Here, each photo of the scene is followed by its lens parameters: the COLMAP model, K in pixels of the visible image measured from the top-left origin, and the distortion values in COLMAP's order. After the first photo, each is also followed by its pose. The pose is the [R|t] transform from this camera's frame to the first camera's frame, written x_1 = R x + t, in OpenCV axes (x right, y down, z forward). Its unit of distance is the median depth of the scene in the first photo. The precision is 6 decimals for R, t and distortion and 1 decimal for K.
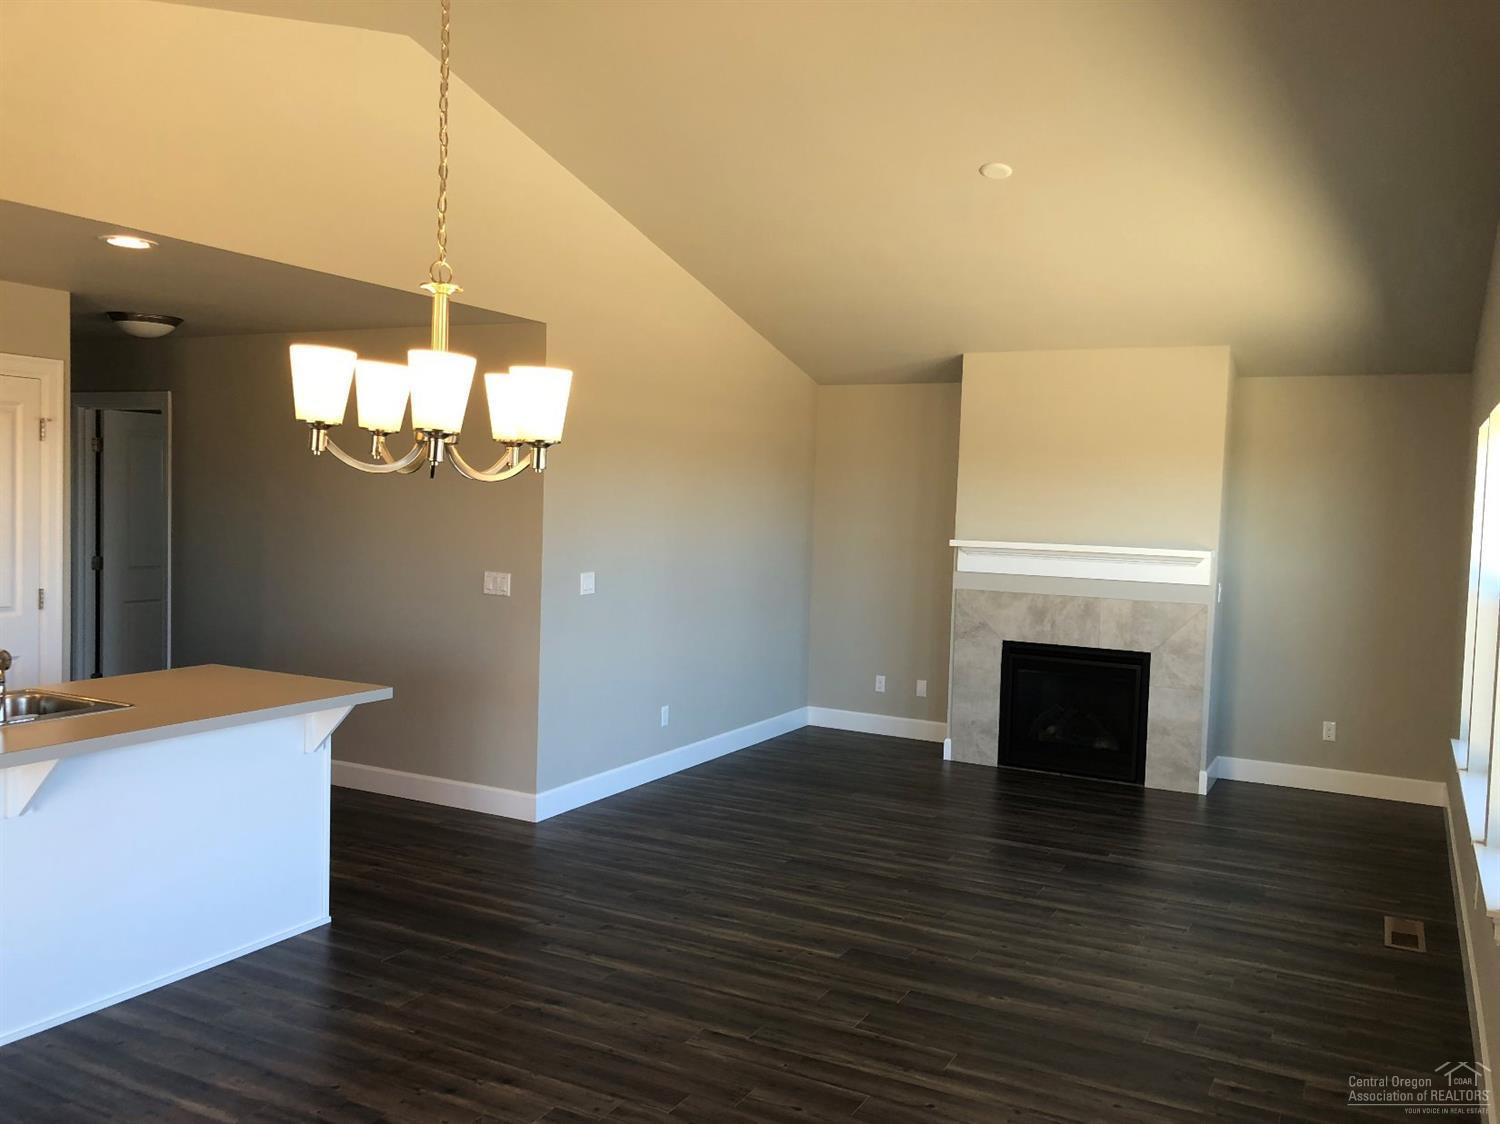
lens RADIAL K [[1216.1, 0, 754.2], [0, 1216.1, 568.9], [0, 0, 1]] dist [0.061037, -0.060380]
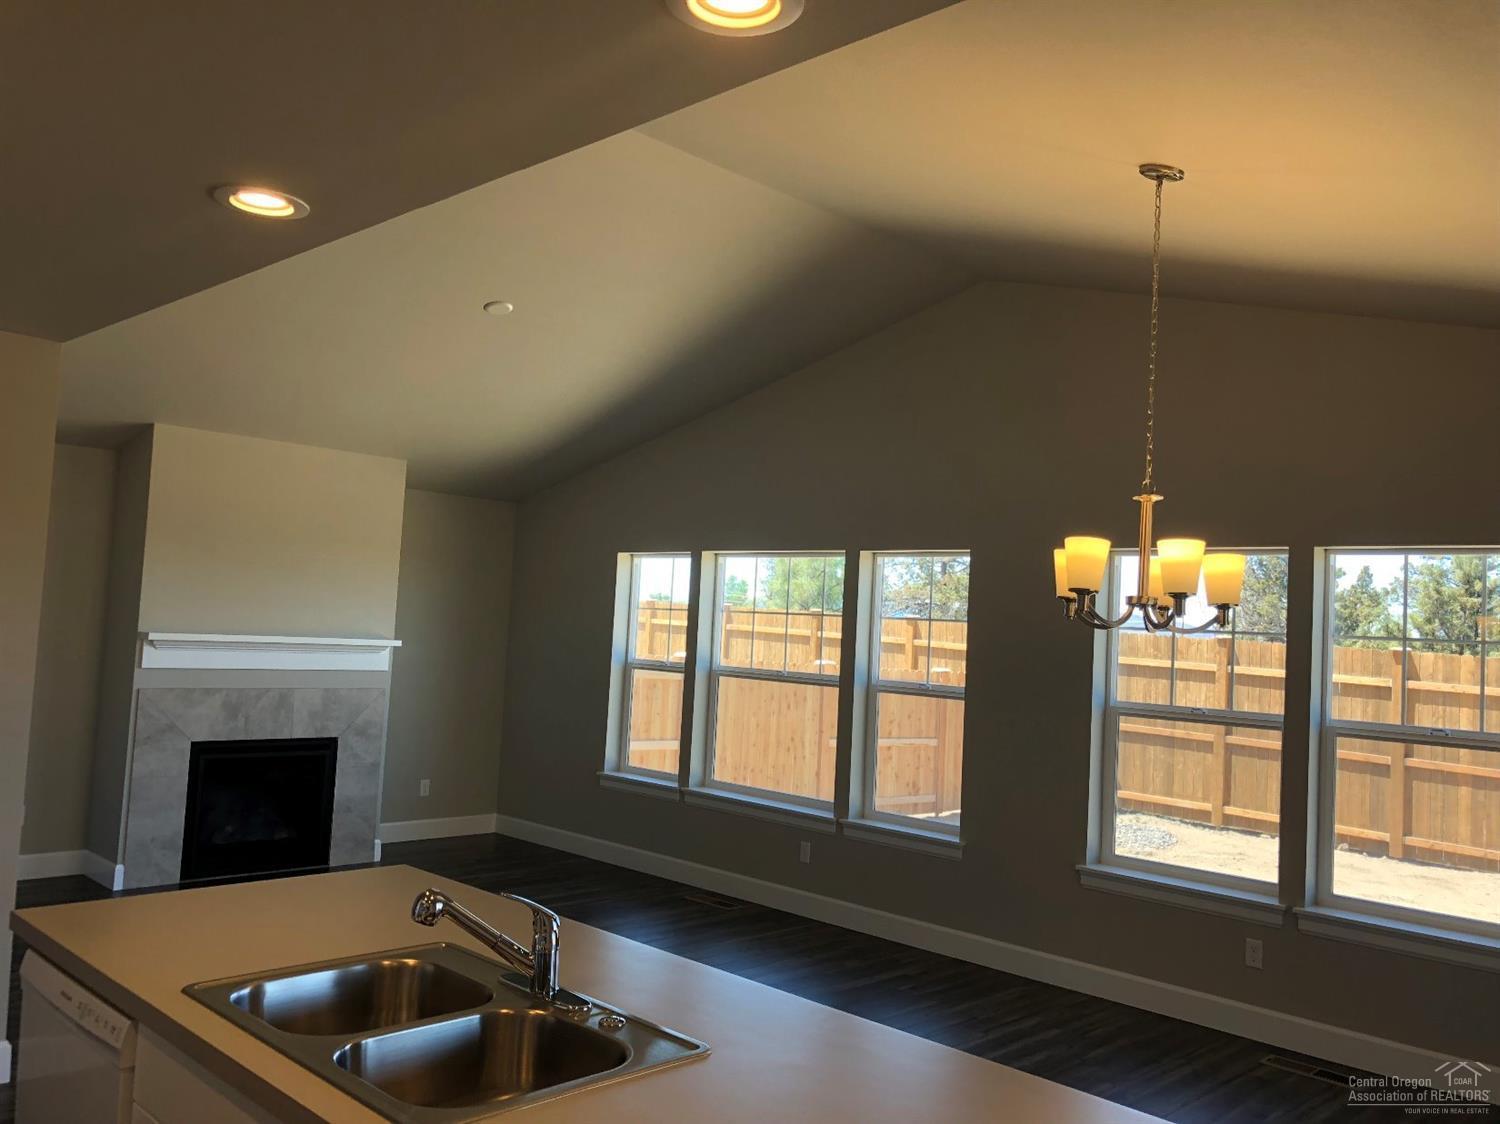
lens RADIAL K [[1216.1, 0, 739.9], [0, 1216.1, 553.4], [0, 0, 1]] dist [0.061037, -0.060380]
pose [[0.319612, 0.042657, 0.946588, -0.872974], [0.015249, 0.998625, -0.050150, -0.048434], [-0.947426, 0.030464, 0.318522, 0.492749]]
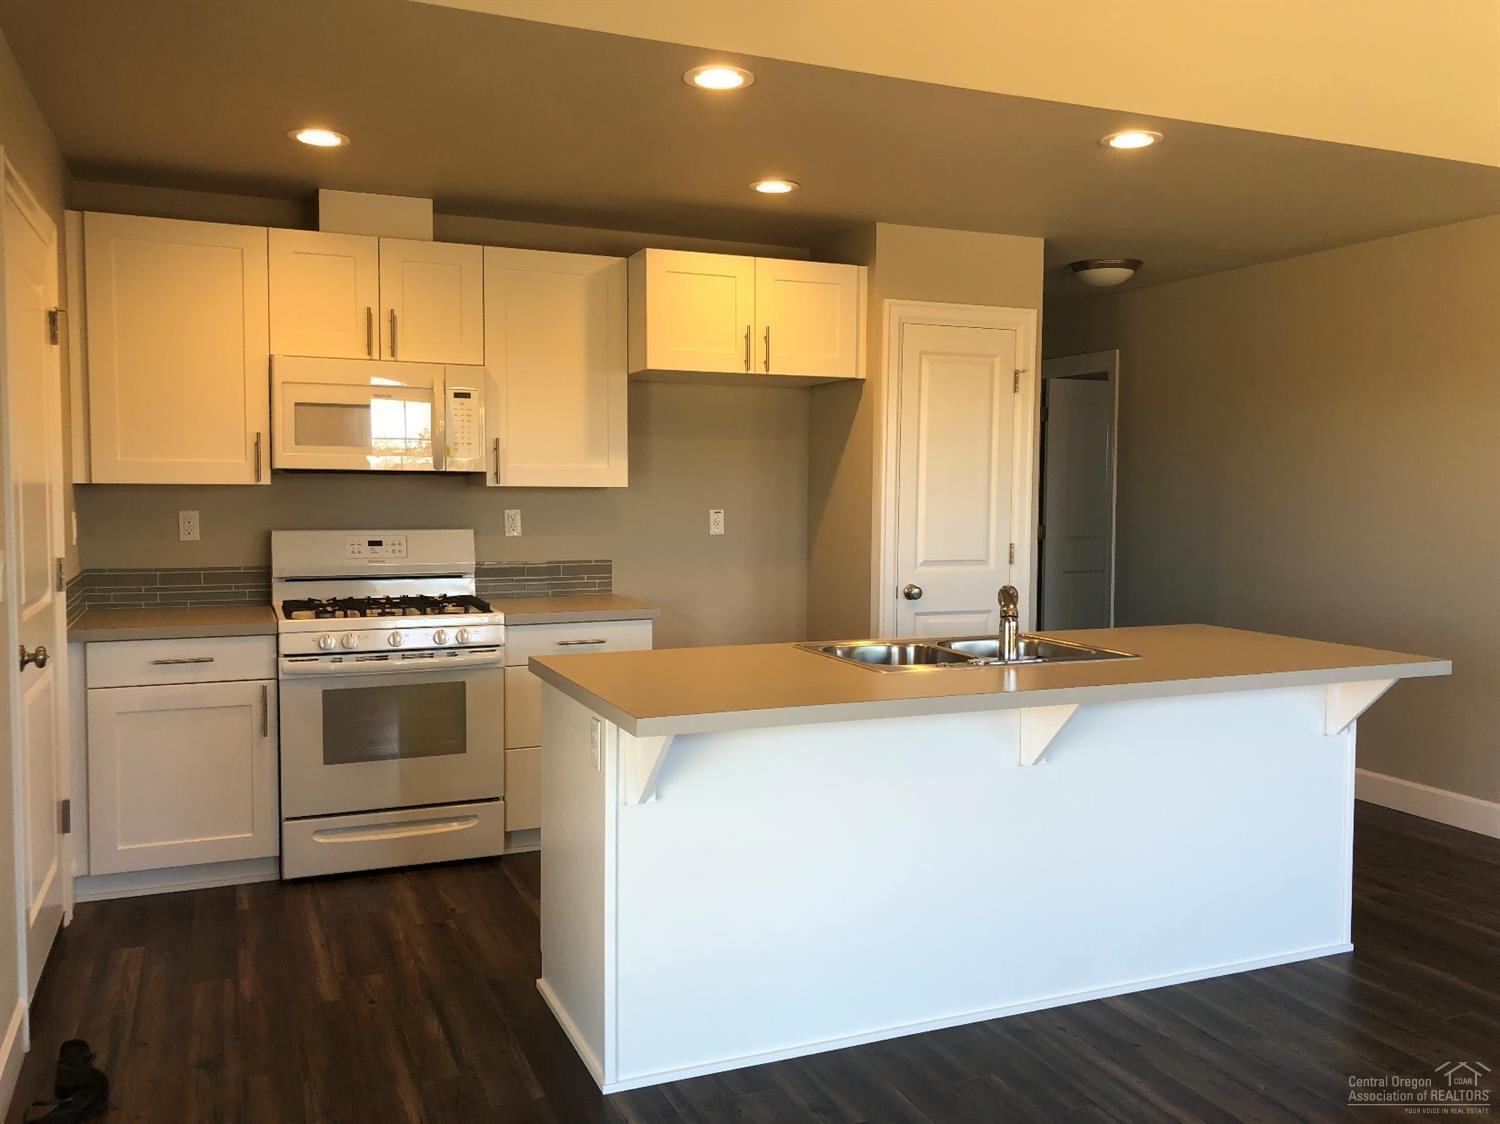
lens RADIAL K [[1216.1, 0, 746.9], [0, 1216.1, 559.5], [0, 0, 1]] dist [0.061037, -0.060380]
pose [[0.772582, 0.008285, -0.634861, -0.120975], [-0.013510, 0.999903, -0.003393, 0.035149], [0.634771, 0.011198, 0.772619, 0.108231]]
